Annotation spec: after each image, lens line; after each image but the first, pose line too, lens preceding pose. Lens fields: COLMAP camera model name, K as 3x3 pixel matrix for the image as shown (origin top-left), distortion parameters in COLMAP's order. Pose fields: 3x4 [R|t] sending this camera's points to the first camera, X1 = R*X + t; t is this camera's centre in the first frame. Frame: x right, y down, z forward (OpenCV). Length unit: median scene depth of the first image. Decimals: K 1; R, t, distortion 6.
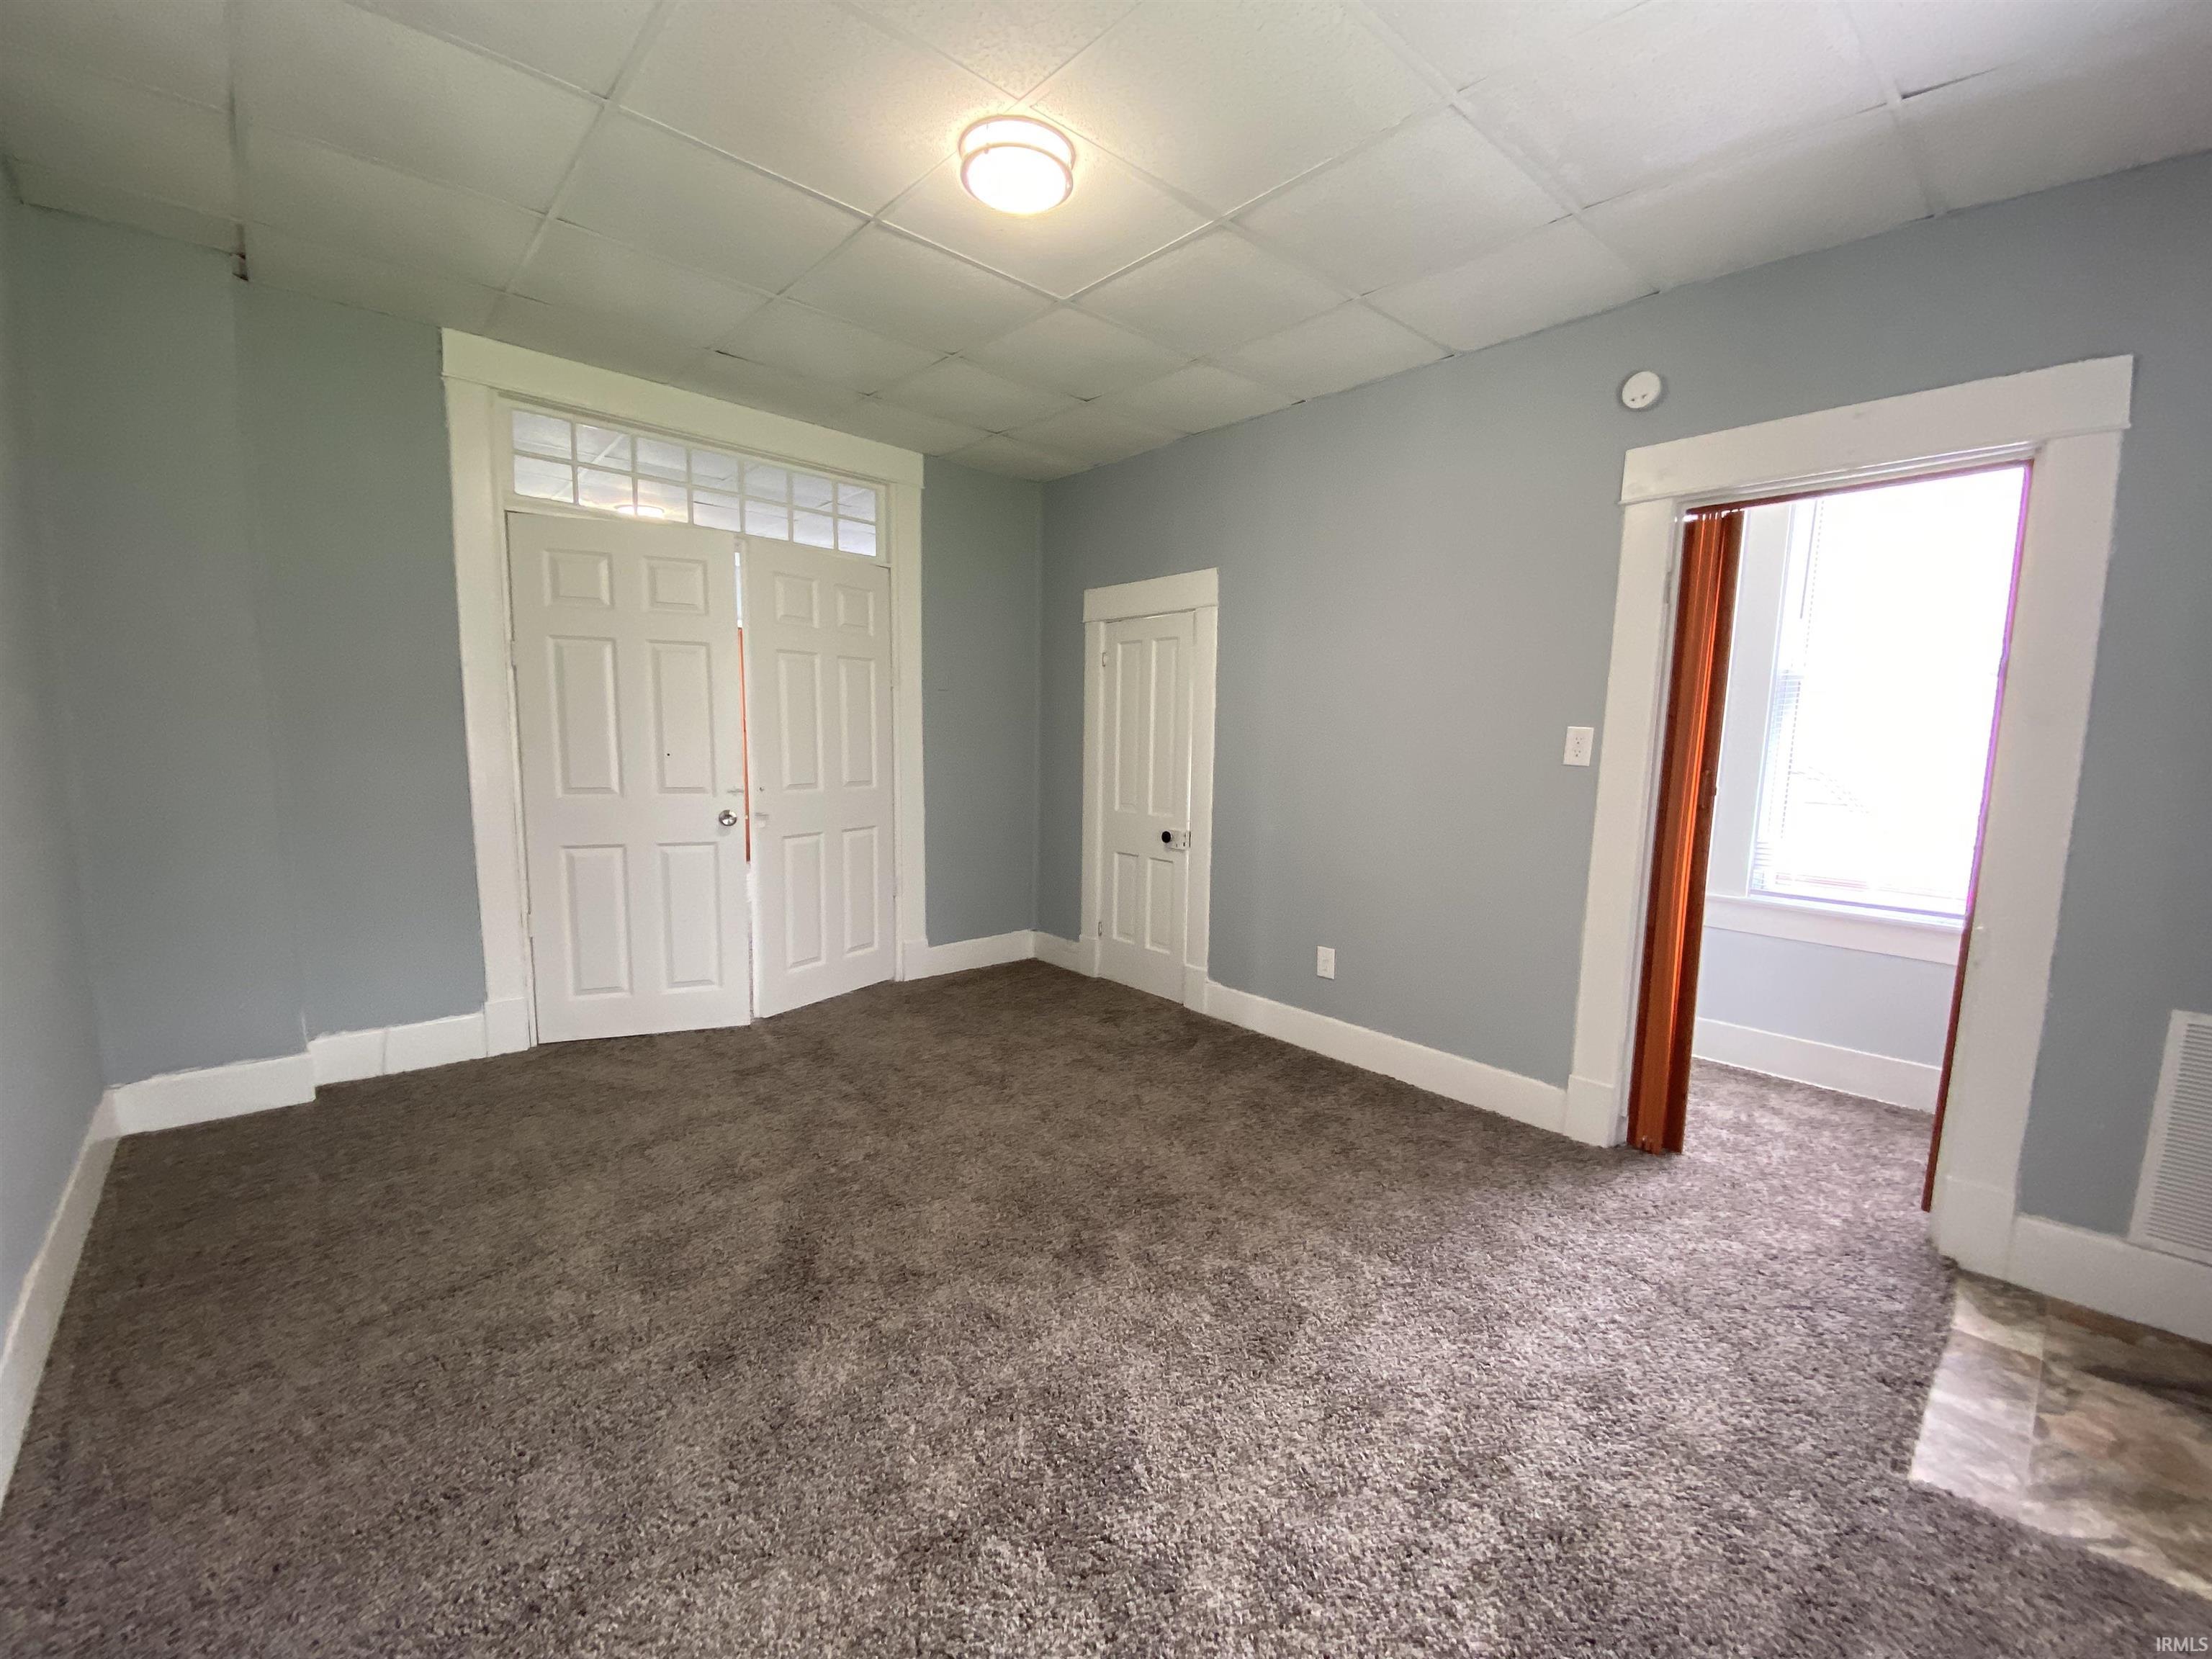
lens RADIAL K [[906.8, 0, 1109.2], [0, 906.8, 847.3], [0, 0, 1]] dist [0.002222, -0.010596]
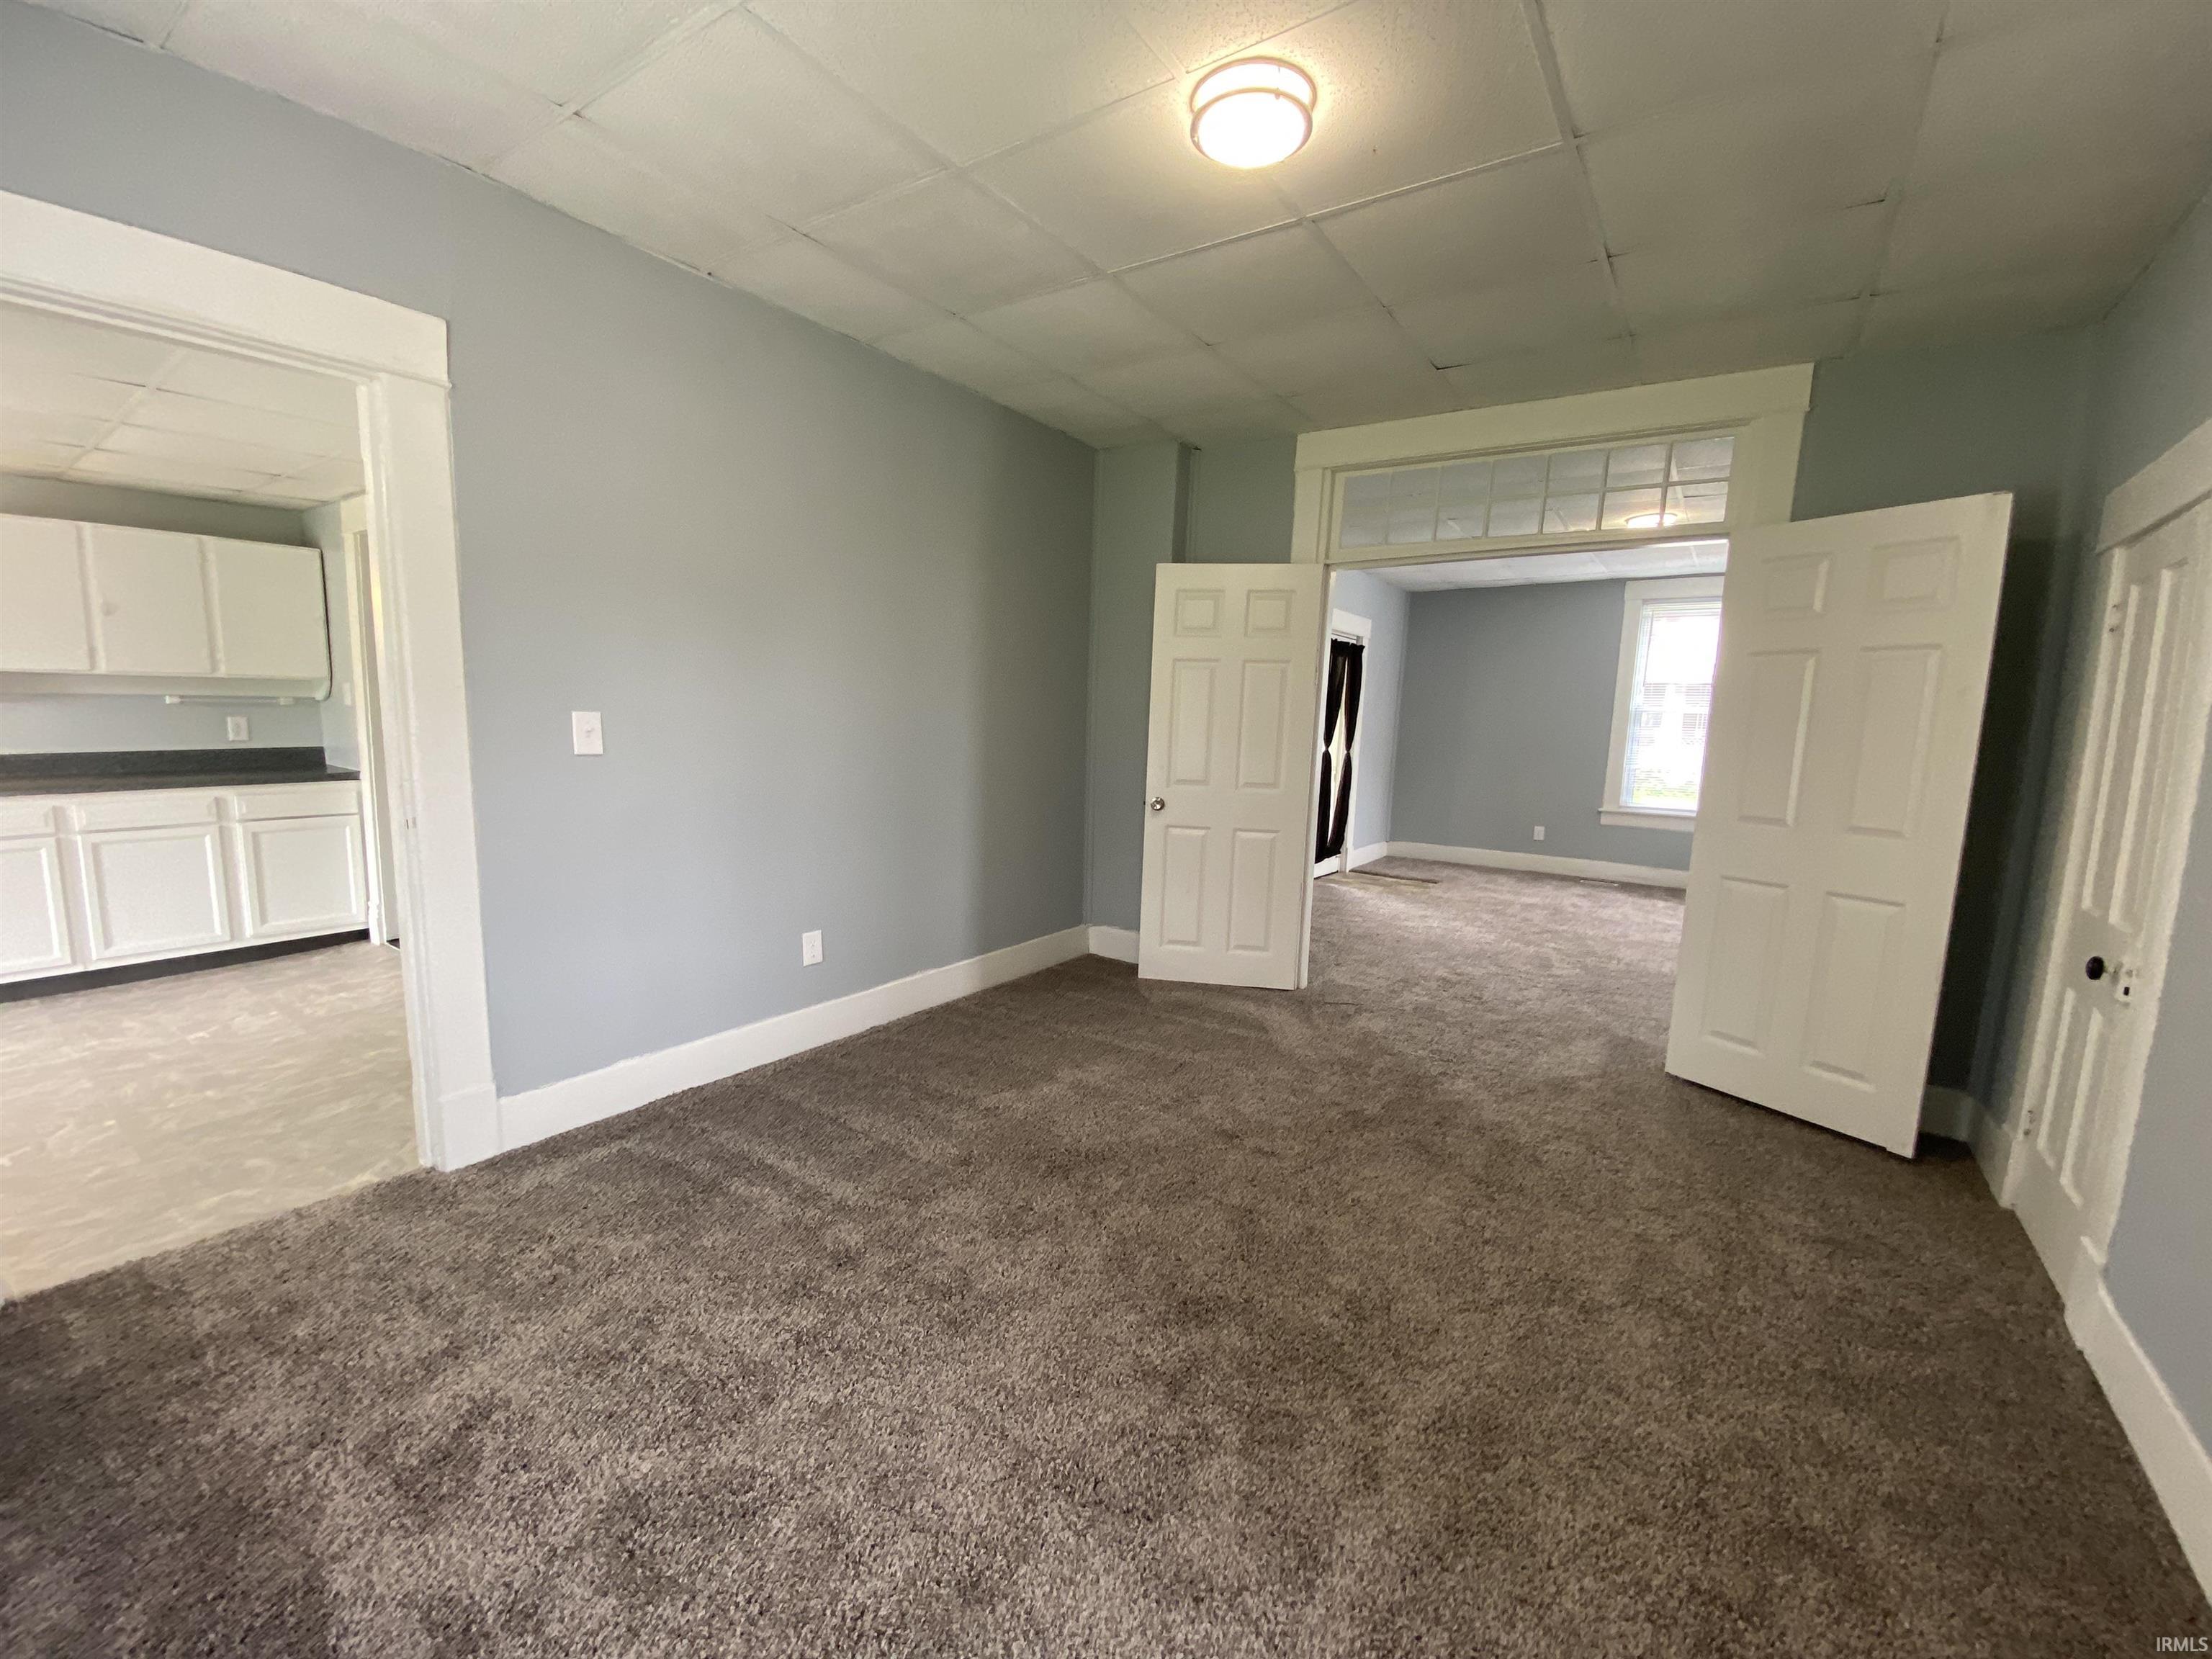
lens RADIAL K [[913.0, 0, 1054.6], [0, 913.0, 842.0], [0, 0, 1]] dist [-0.028205, -0.001120]
pose [[0.176568, 0.121214, -0.976796, 0.566335], [-0.154070, 0.983559, 0.094203, -0.054182], [0.972155, 0.133862, 0.192340, 0.464535]]
